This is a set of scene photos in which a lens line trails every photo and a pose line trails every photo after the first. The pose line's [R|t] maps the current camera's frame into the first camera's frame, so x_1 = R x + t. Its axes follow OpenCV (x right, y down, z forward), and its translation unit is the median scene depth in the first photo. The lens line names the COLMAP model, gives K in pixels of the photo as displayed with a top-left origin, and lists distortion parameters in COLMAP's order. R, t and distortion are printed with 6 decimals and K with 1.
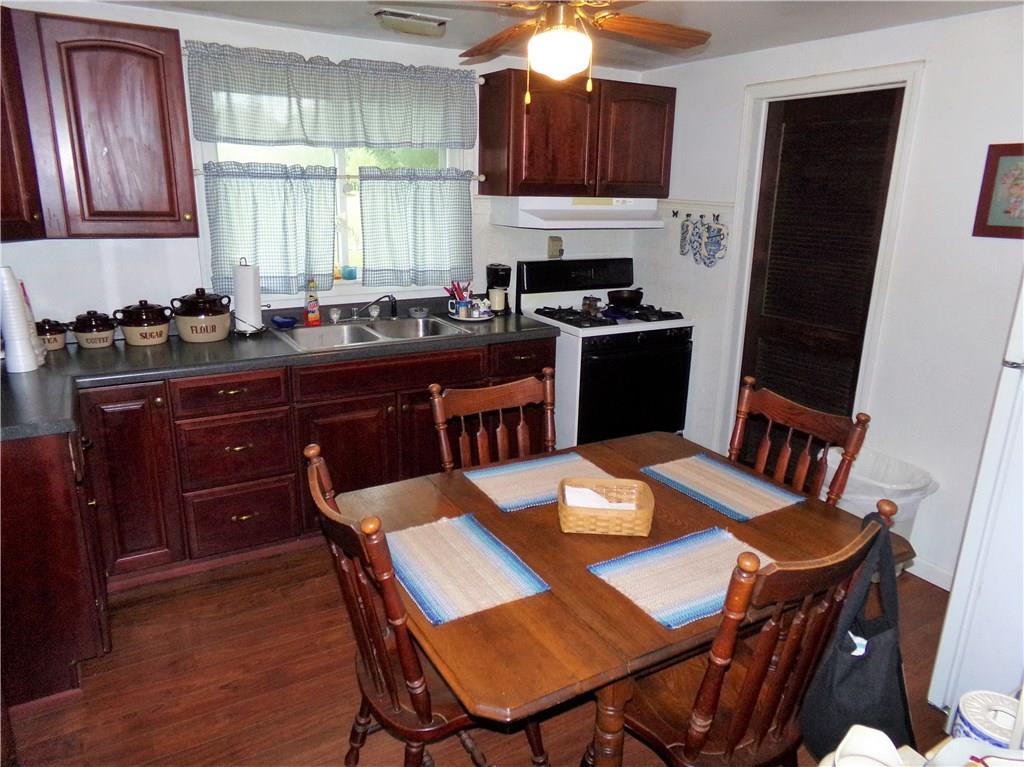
lens RADIAL K [[714.1, 0, 511.6], [0, 714.1, 392.2], [0, 0, 1]] dist [-0.160003, 0.293082]
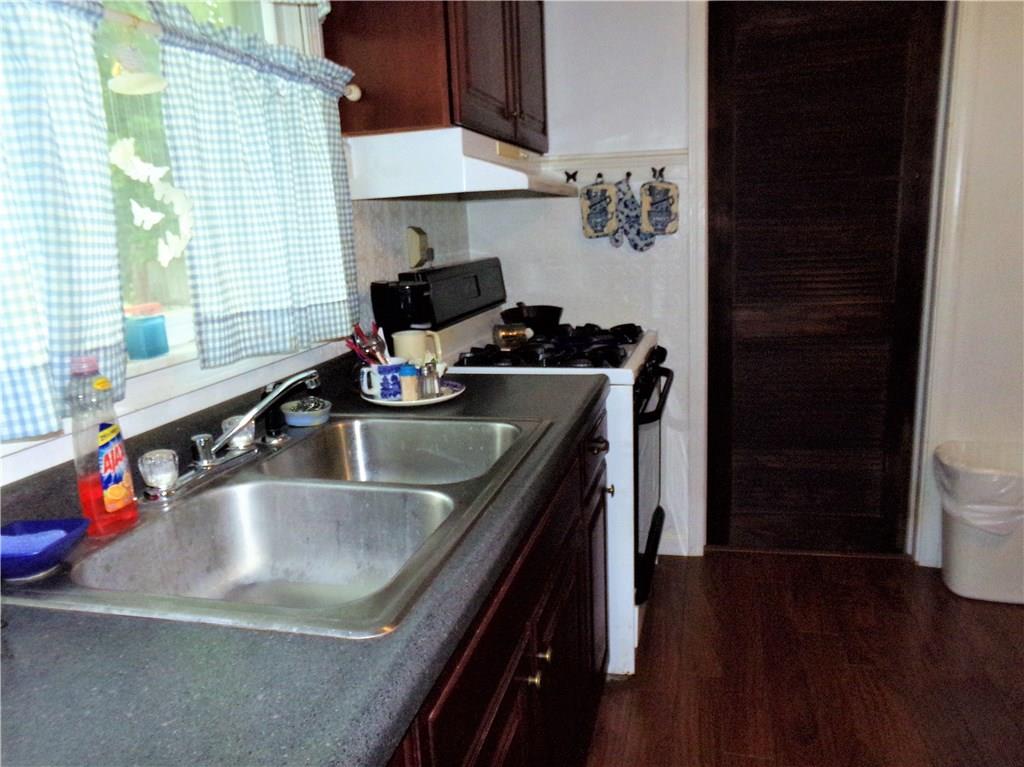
lens RADIAL K [[759.6, 0, 512.0], [0, 759.6, 383.5], [0, 0, 1]] dist [0.005722, 0.001633]
pose [[0.702665, -0.197240, 0.683636, -0.329456], [0.251977, 0.967523, 0.020155, -0.103761], [-0.665409, 0.158098, 0.729545, 0.588297]]
